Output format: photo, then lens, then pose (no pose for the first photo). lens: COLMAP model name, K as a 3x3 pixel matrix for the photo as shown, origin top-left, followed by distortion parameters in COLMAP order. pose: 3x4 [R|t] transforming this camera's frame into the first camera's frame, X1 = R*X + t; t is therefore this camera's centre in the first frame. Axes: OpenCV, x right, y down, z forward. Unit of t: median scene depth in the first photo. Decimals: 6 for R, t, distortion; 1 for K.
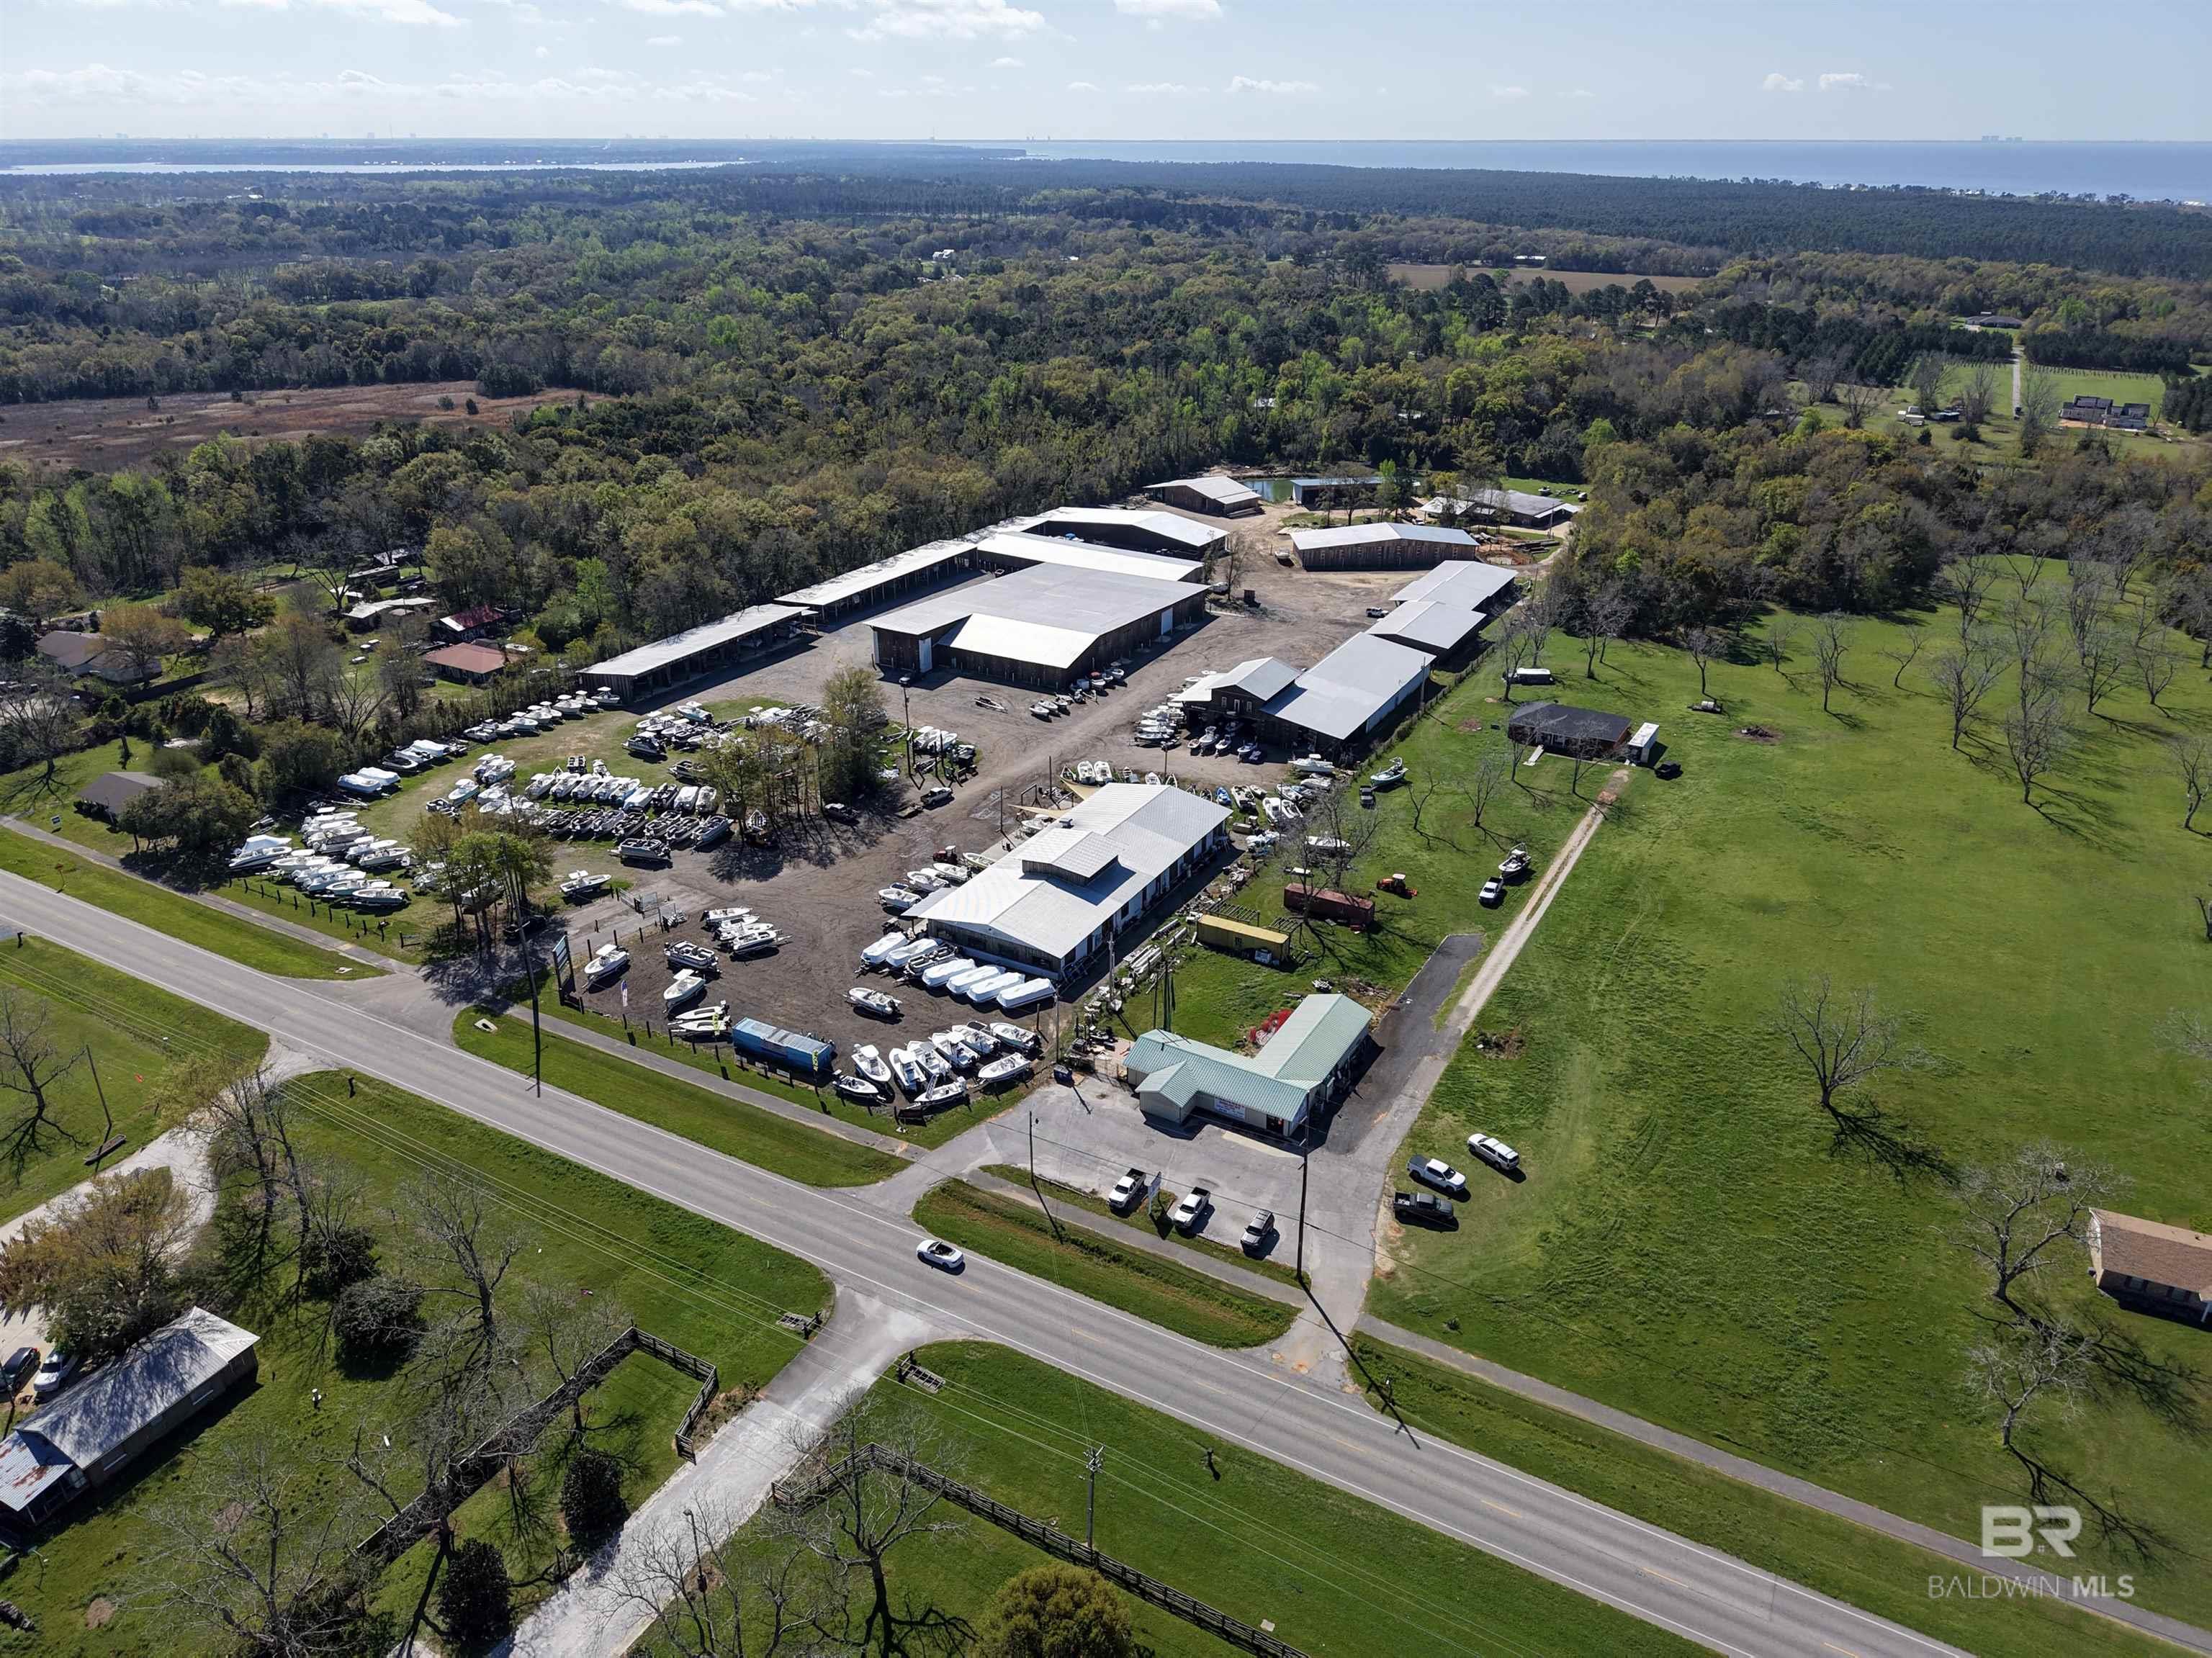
lens RADIAL K [[1486.3, 0, 1106.0], [0, 1486.3, 829.0], [0, 0, 1]] dist [0.026830, -0.025939]
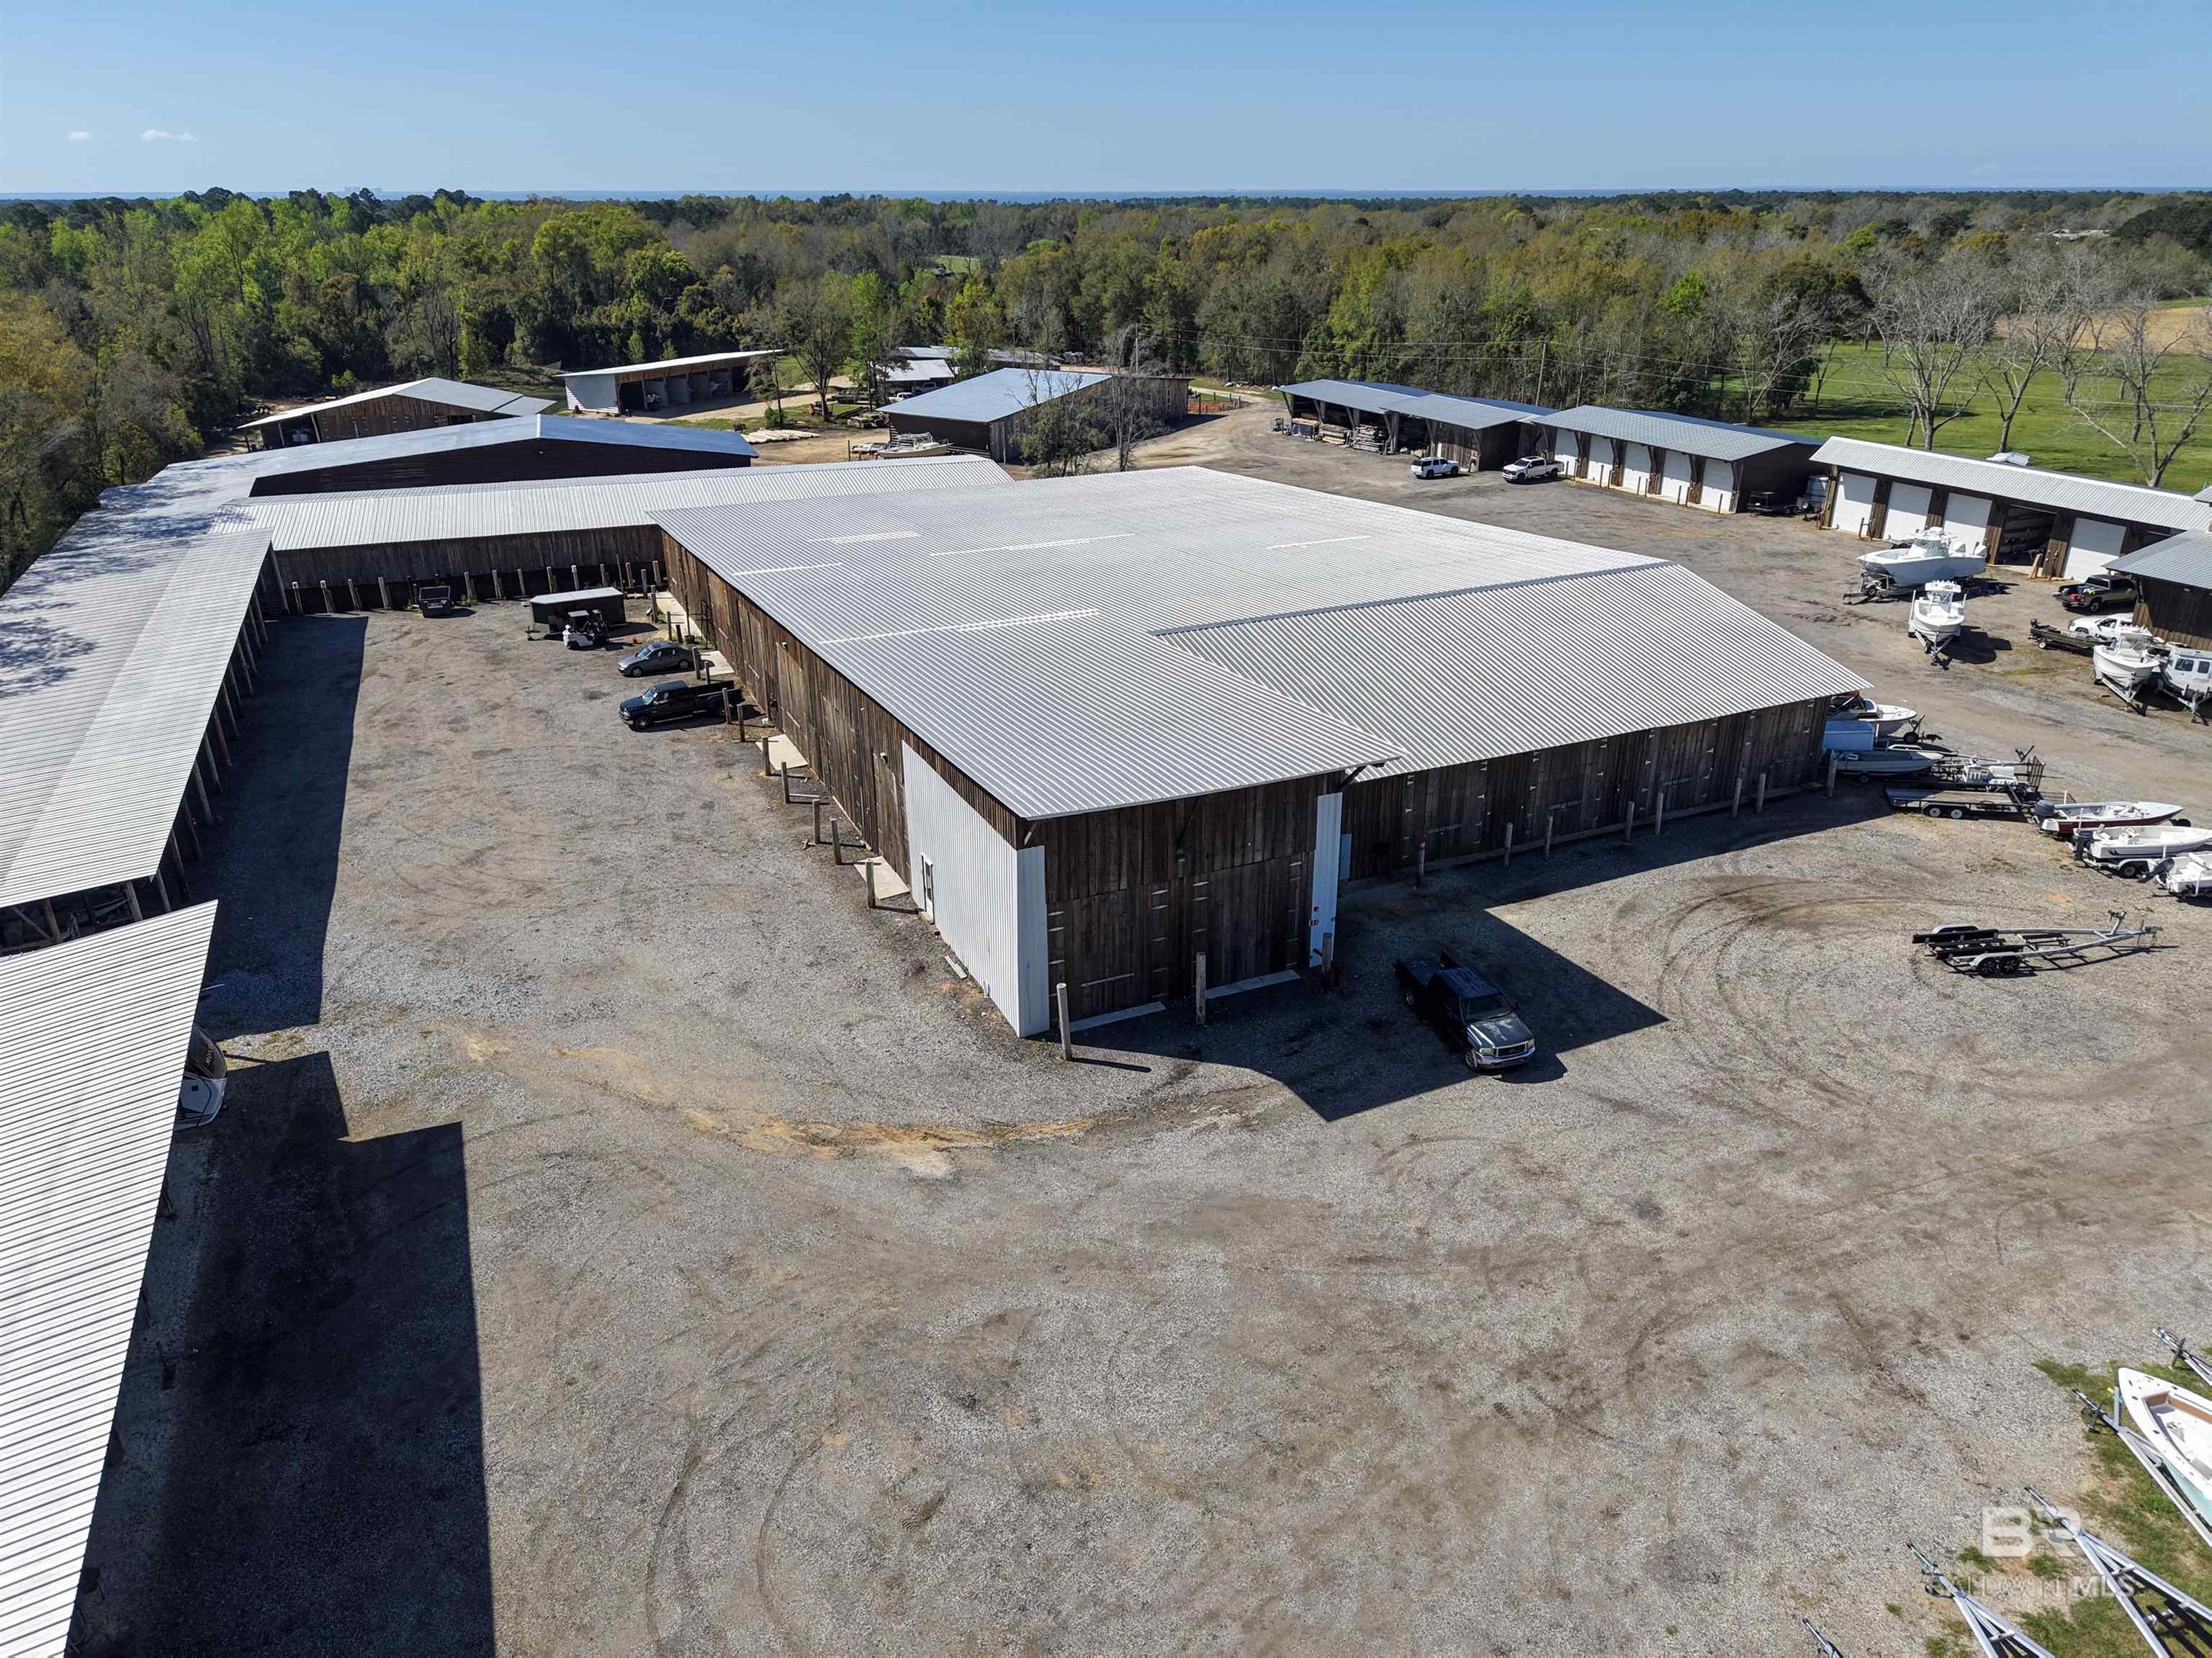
lens RADIAL K [[1488.4, 0, 1106.0], [0, 1488.4, 829.0], [0, 0, 1]] dist [0.095319, -0.000518]
pose [[0.607171, -0.327636, 0.723877, -0.357884], [0.348289, 0.928586, 0.128153, -0.206699], [-0.714169, 0.174308, 0.677923, 1.199732]]
